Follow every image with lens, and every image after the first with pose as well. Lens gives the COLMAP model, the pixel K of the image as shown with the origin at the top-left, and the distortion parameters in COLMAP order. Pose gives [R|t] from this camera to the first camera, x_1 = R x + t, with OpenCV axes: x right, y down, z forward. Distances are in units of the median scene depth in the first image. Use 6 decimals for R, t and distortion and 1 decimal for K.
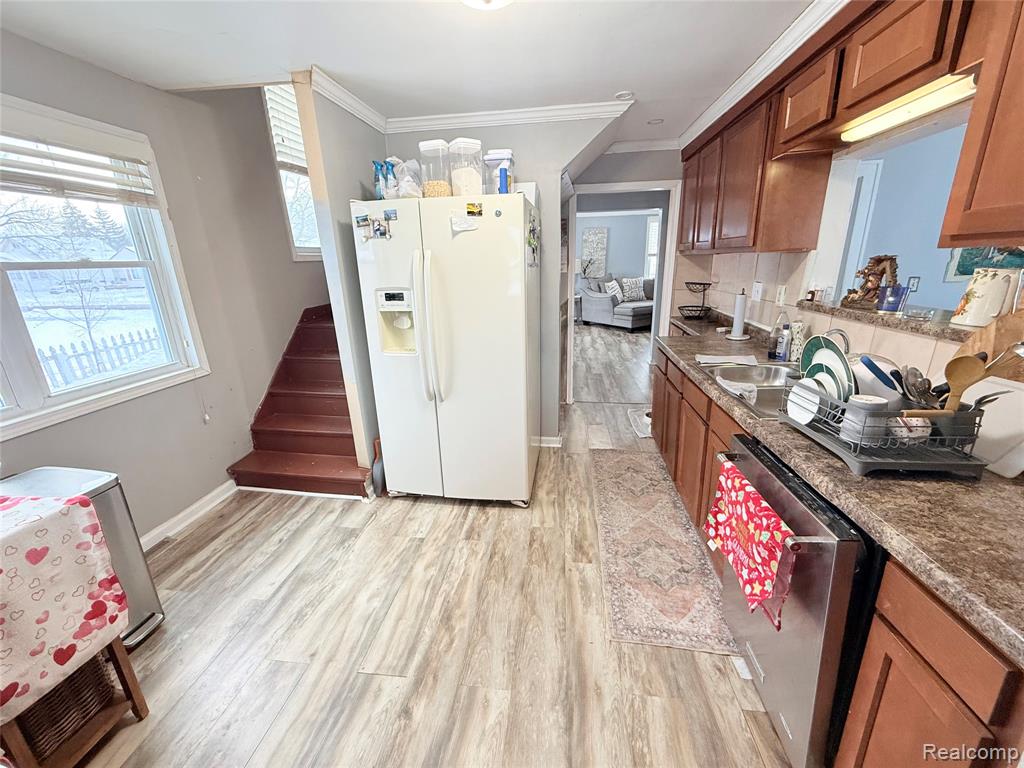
lens RADIAL K [[408.0, 0, 512.0], [0, 408.0, 384.0], [0, 0, 1]] dist [-0.002527, 0.000164]
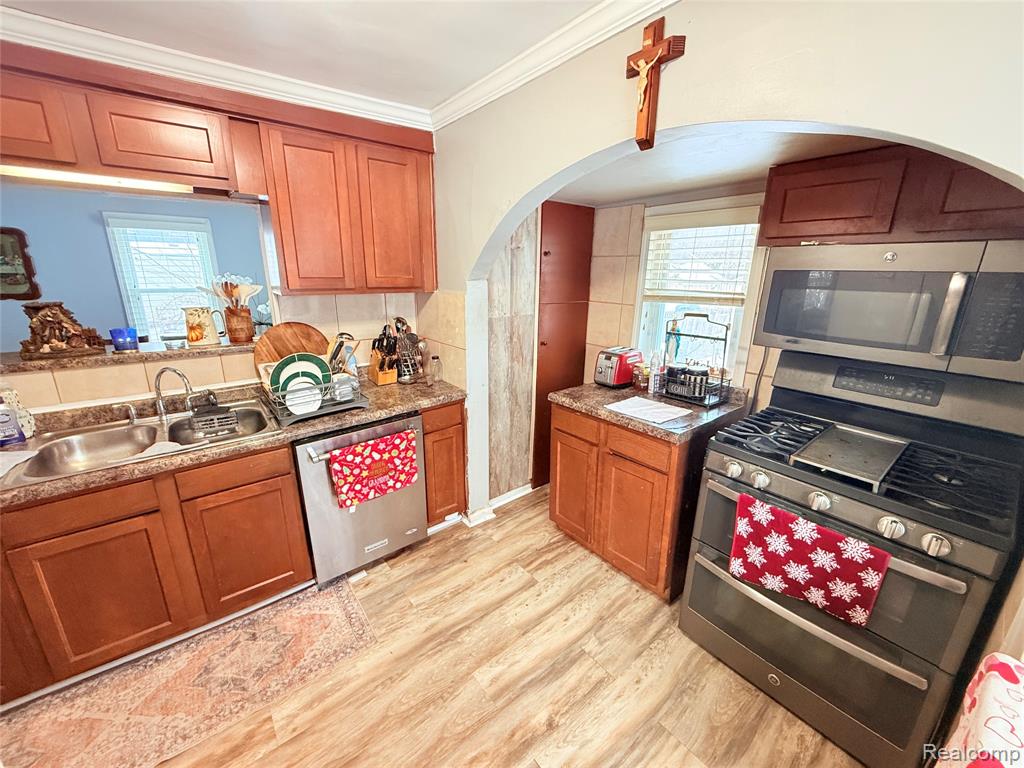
lens RADIAL K [[408.0, 0, 512.0], [0, 408.0, 384.0], [0, 0, 1]] dist [-0.002527, 0.000164]
pose [[-0.712497, -0.165428, 0.681896, -0.693404], [0.217109, 0.872145, 0.438436, -0.416260], [-0.667242, 0.460430, -0.585485, 1.158130]]
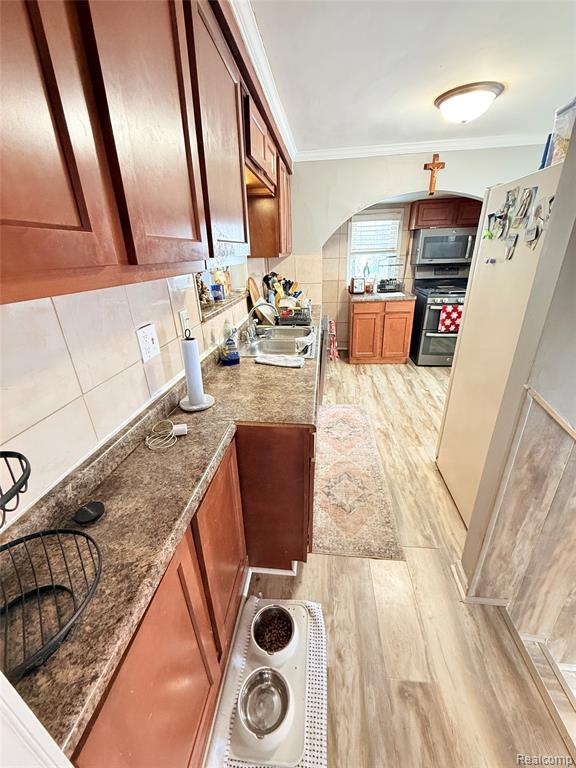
lens RADIAL K [[306.0, 0, 288.0], [0, 306.0, 384.0], [0, 0, 1]] dist [-0.002527, 0.000164]
pose [[-0.997612, 0.068160, 0.011195, 0.761421], [0.058834, 0.753573, 0.654726, -0.845578], [0.036190, 0.653821, -0.755783, 2.540974]]
